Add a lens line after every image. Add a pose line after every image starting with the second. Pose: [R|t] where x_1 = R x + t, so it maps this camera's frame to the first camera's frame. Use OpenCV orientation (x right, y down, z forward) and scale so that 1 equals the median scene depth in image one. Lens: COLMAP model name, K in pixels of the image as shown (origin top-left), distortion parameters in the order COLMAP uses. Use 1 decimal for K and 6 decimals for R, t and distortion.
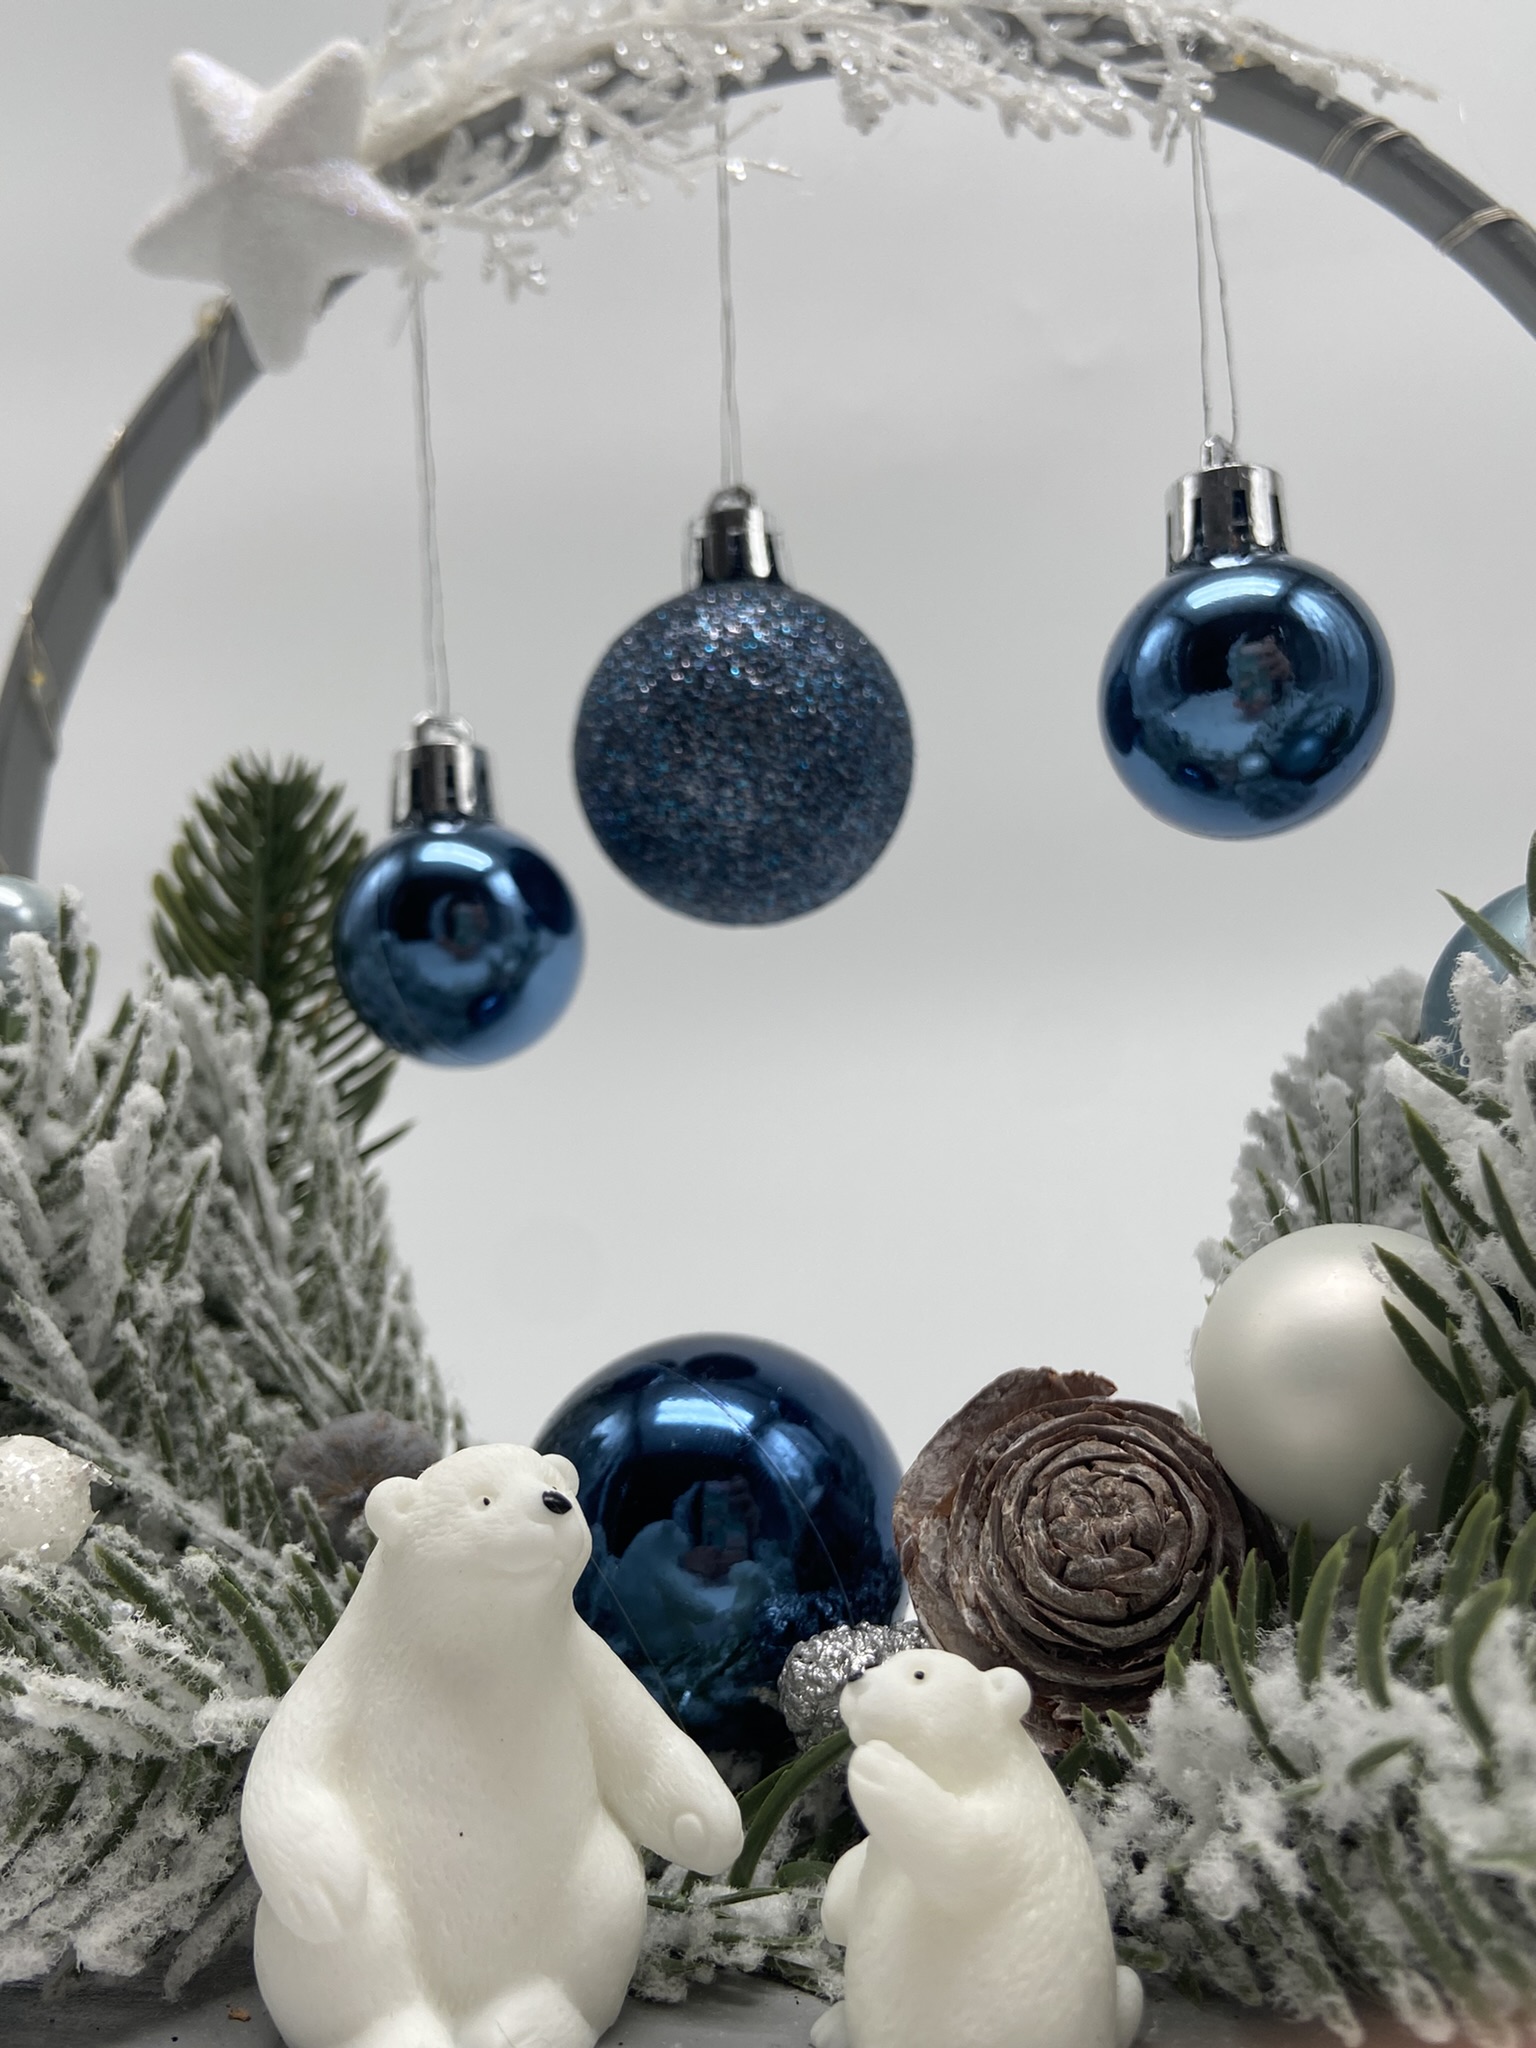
lens RADIAL K [[1861.0, 0, 768.0], [0, 1861.0, 1024.0], [0, 0, 1]] dist [0.013284, 0.013293]
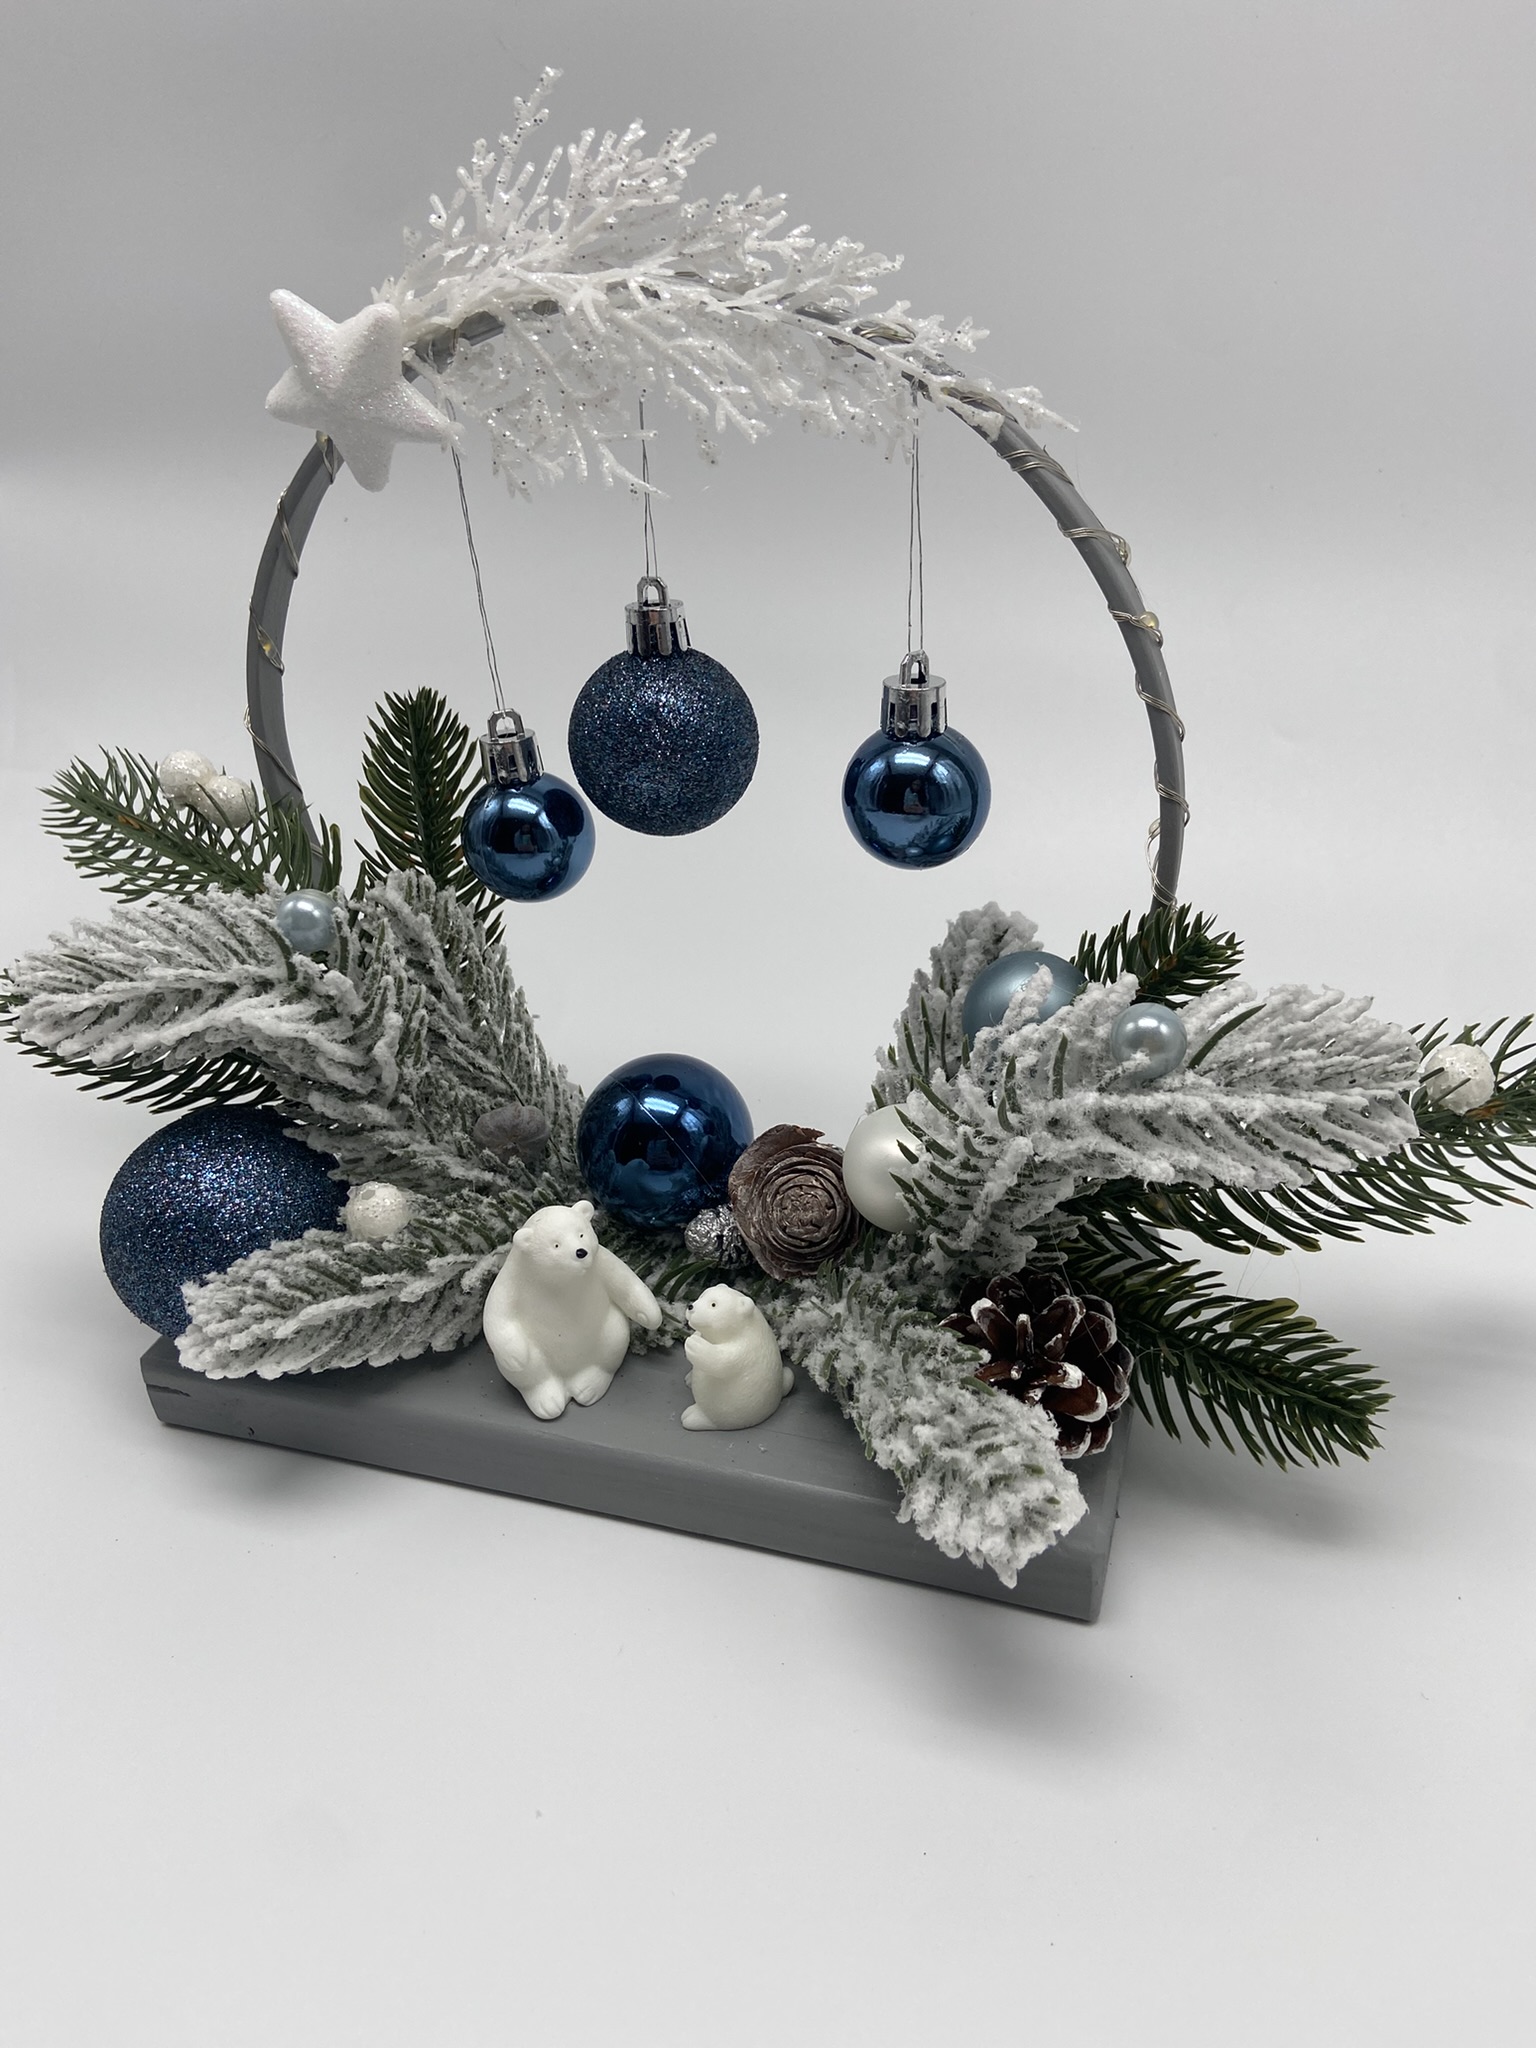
lens RADIAL K [[1636.8, 0, 768.0], [0, 1636.8, 1024.0], [0, 0, 1]] dist [0.153177, -0.241184]
pose [[0.998310, 0.016607, -0.055694, 0.199429], [0.020061, 0.800933, 0.598417, -1.009201], [0.054545, -0.598523, 0.799247, -0.505286]]
